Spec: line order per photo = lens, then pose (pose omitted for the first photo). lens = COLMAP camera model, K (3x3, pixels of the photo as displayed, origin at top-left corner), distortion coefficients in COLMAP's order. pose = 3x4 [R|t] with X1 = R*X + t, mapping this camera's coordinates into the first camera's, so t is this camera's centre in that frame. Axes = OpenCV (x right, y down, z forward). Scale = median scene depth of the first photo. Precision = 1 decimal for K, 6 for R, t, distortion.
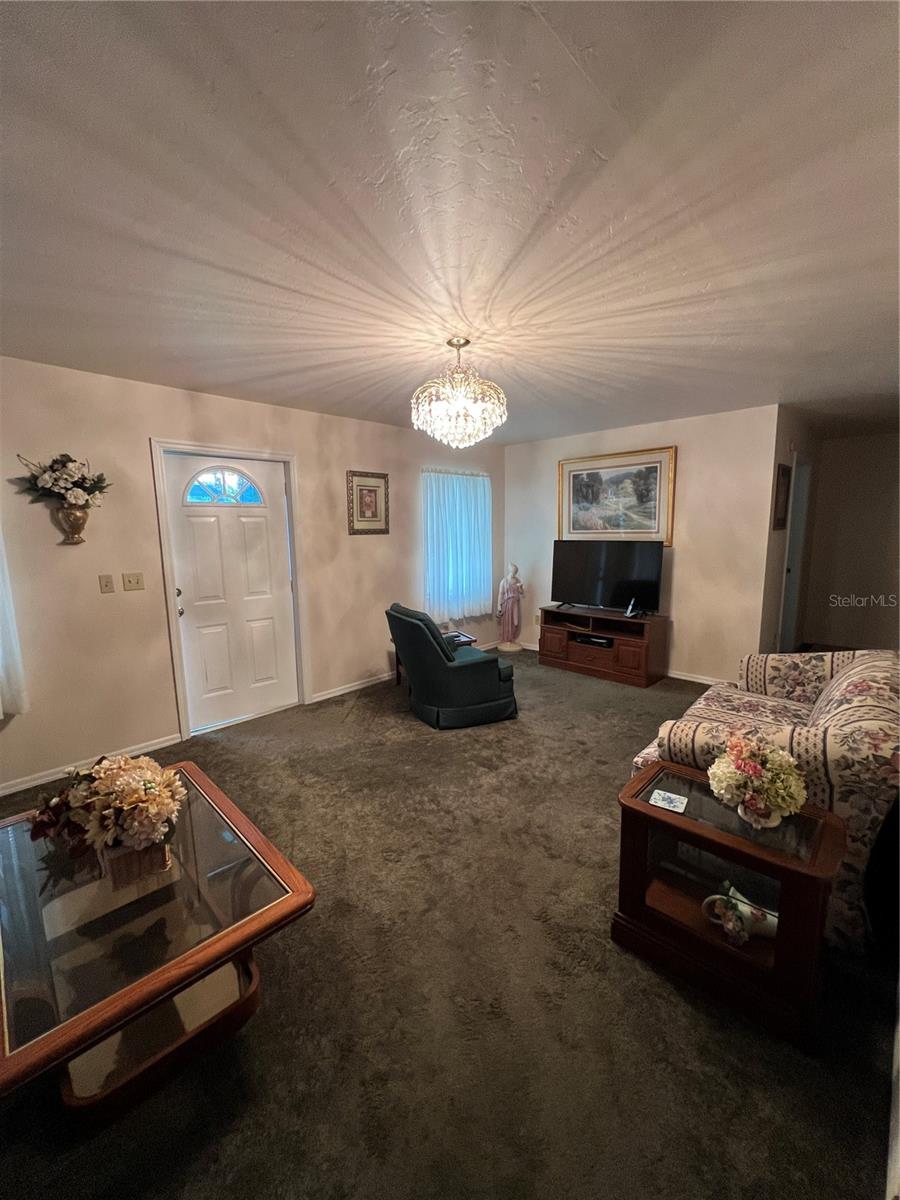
lens RADIAL K [[479.3, 0, 448.8], [0, 479.3, 598.1], [0, 0, 1]] dist [0.000139, -0.000257]
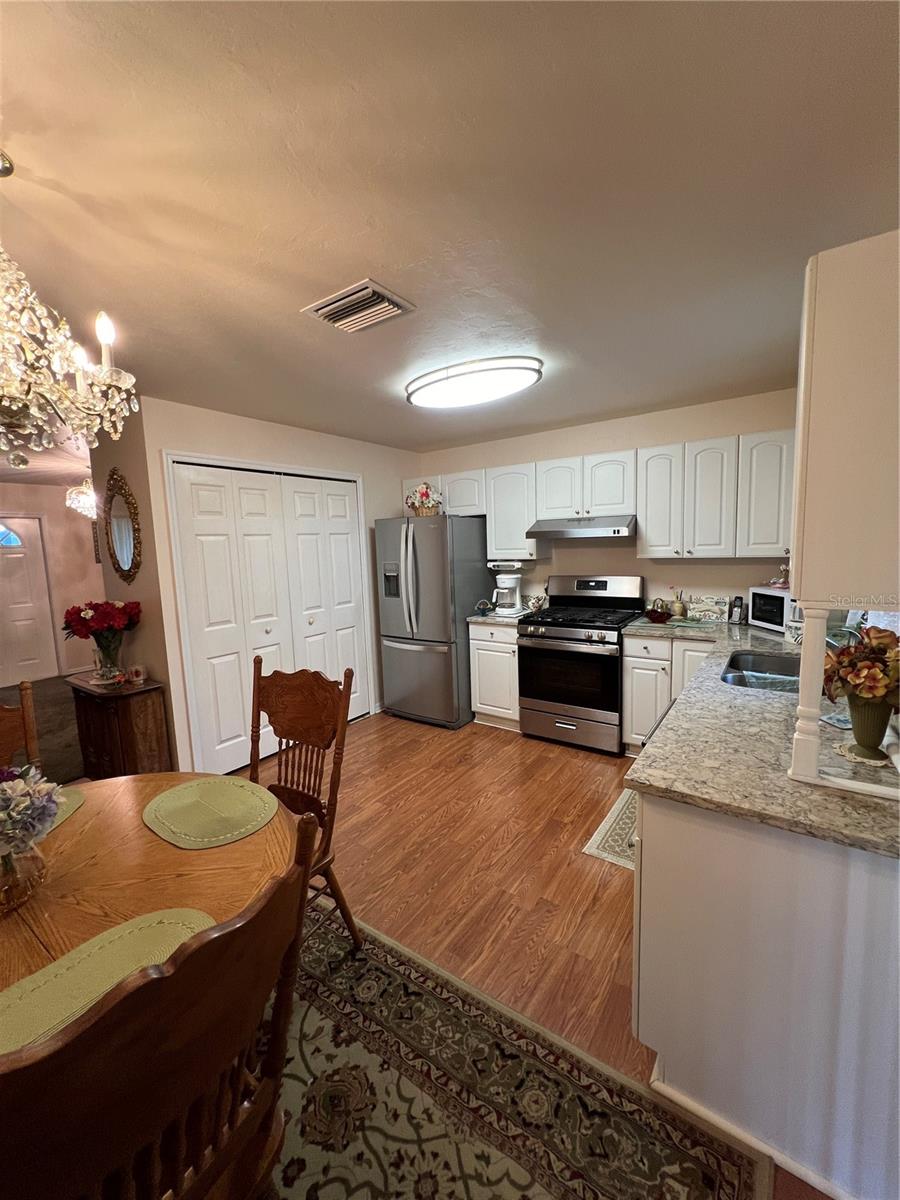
lens RADIAL K [[481.9, 0, 451.3], [0, 481.9, 598.1], [0, 0, 1]] dist [0.001375, -0.000036]
pose [[0.986660, -0.040331, 0.157721, 0.747697], [0.046272, 0.998344, -0.034179, 0.094234], [-0.156082, 0.041021, 0.986892, -0.773165]]
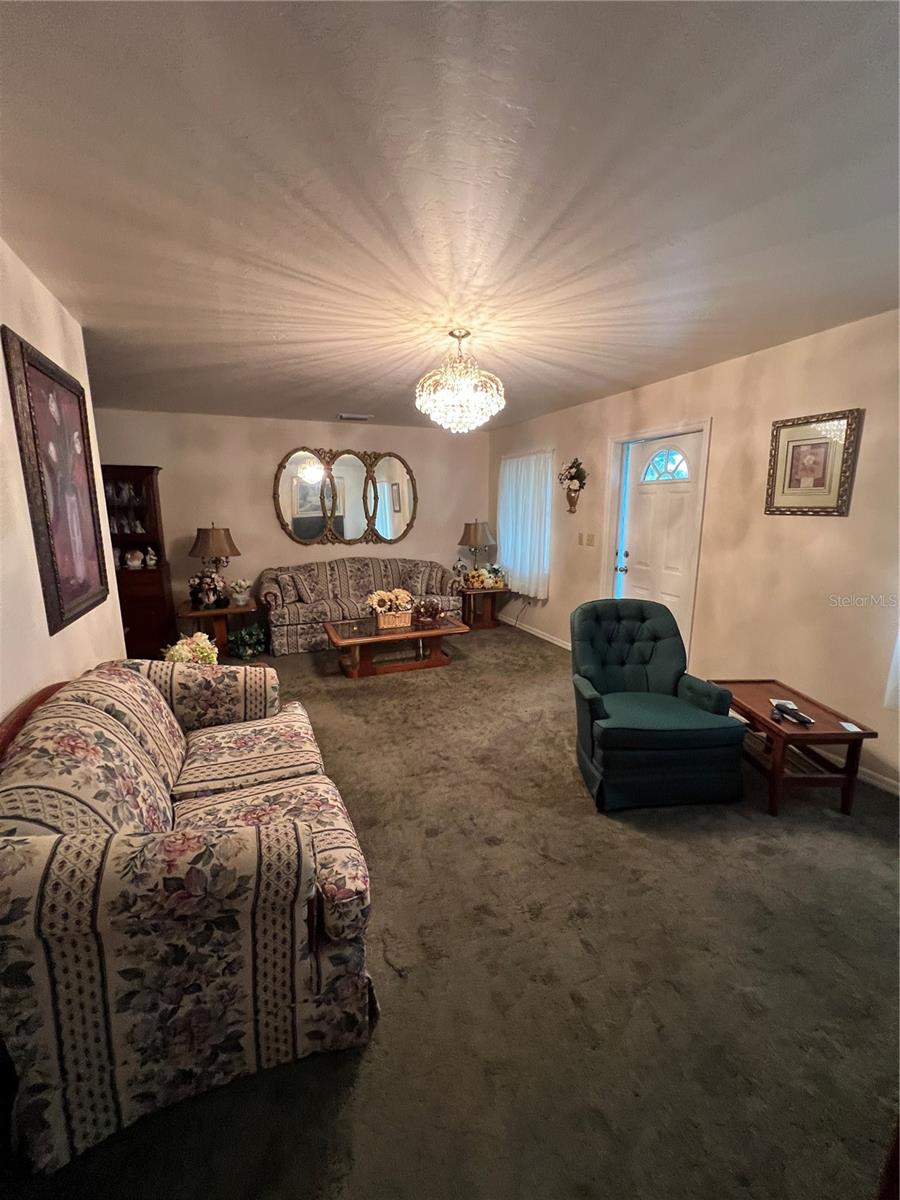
lens RADIAL K [[475.8, 0, 453.5], [0, 475.8, 607.7], [0, 0, 1]] dist [0.001355, 0.000054]
pose [[-0.380562, 0.203254, -0.902142, 0.731831], [-0.133660, 0.953213, 0.271144, -0.147688], [0.915045, 0.223767, -0.335590, 0.962547]]
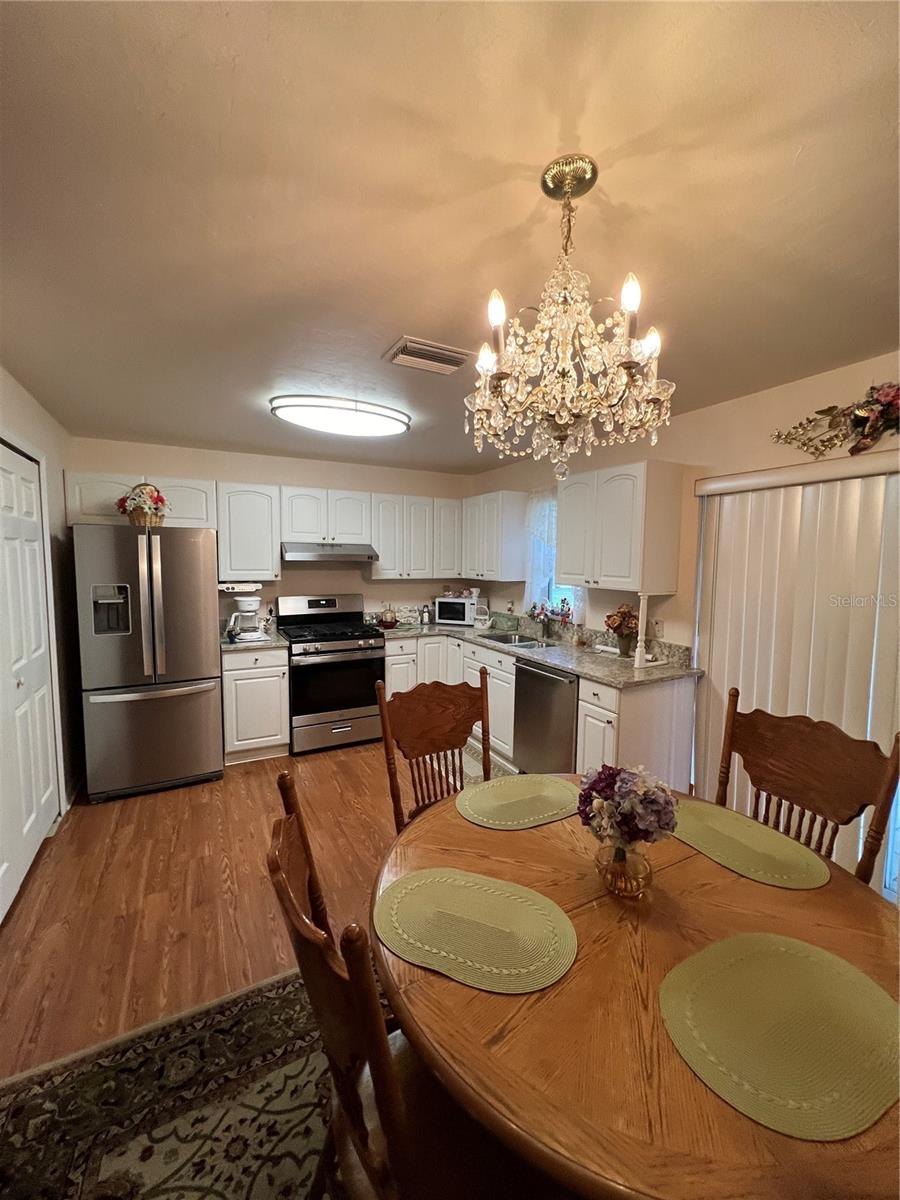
lens RADIAL K [[481.9, 0, 451.3], [0, 481.9, 598.1], [0, 0, 1]] dist [0.001375, -0.000036]
pose [[0.300268, -0.060772, 0.951917, 0.203520], [0.132244, 0.990983, 0.021551, 0.048224], [-0.944643, 0.119414, 0.305598, -0.448266]]
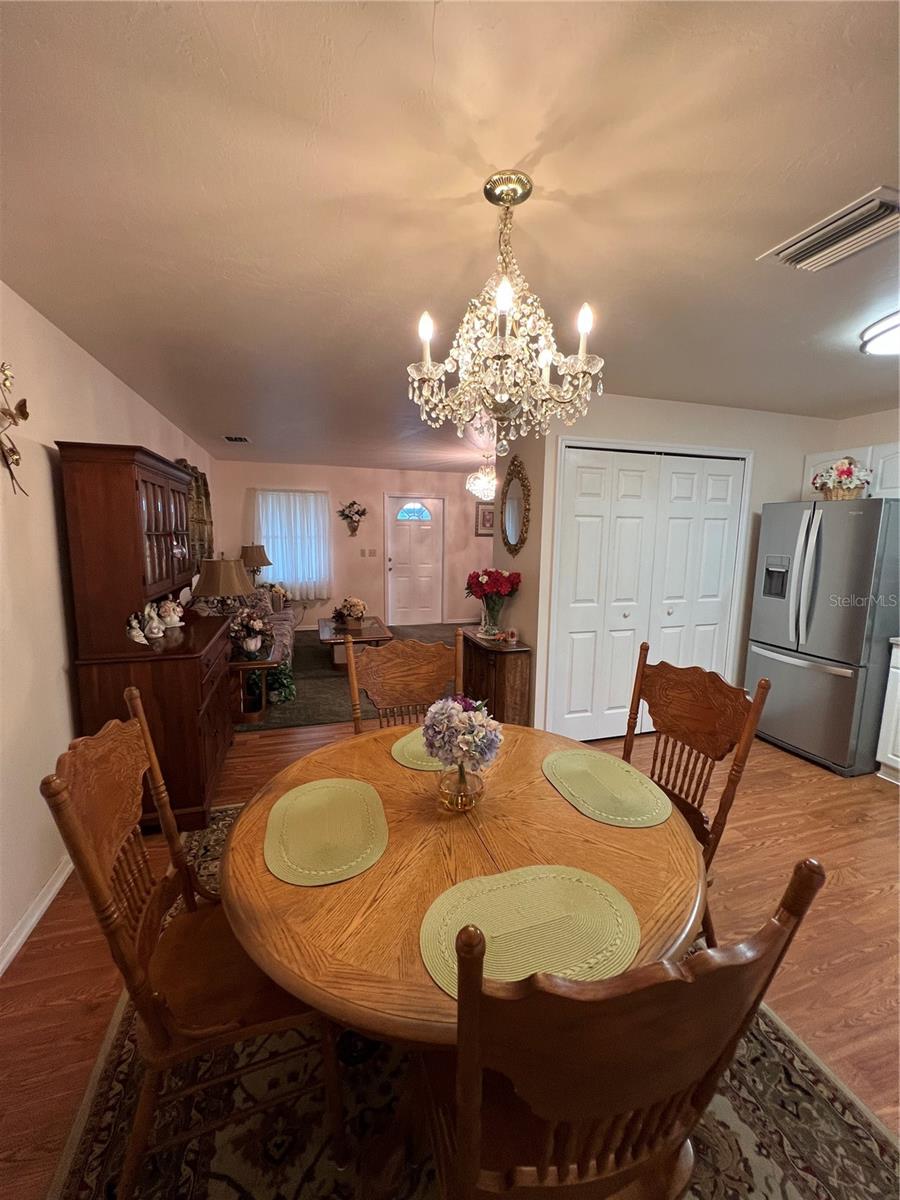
lens RADIAL K [[481.9, 0, 451.3], [0, 481.9, 598.1], [0, 0, 1]] dist [0.001375, -0.000036]
pose [[0.881345, 0.091528, -0.463523, 0.673188], [-0.094883, 0.995358, 0.016134, 0.093836], [0.462847, 0.029761, 0.885938, -0.768195]]
